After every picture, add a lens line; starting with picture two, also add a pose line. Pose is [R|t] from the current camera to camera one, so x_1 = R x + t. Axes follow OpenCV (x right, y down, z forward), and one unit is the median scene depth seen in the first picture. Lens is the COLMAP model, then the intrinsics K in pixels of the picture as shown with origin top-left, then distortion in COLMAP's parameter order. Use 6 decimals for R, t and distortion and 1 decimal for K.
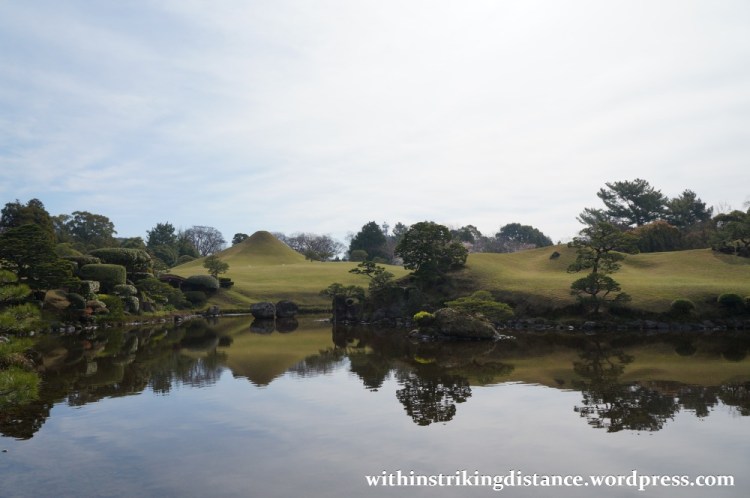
lens RADIAL K [[576.6, 0, 375.0], [0, 576.6, 249.0], [0, 0, 1]] dist [-0.001165, -0.001241]
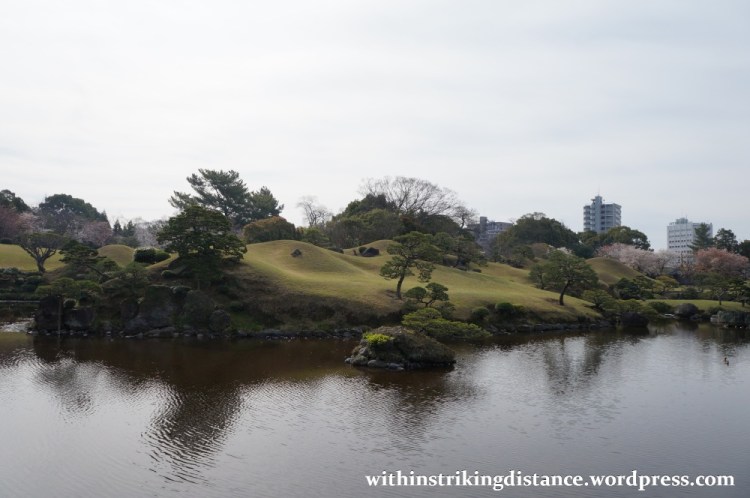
lens RADIAL K [[576.6, 0, 375.0], [0, 576.6, 249.0], [0, 0, 1]] dist [-0.001165, -0.001241]
pose [[0.705159, 0.057709, 0.706697, -0.083203], [-0.082493, 0.996591, 0.000932, -0.002298], [-0.704234, -0.058955, 0.707516, 0.067710]]
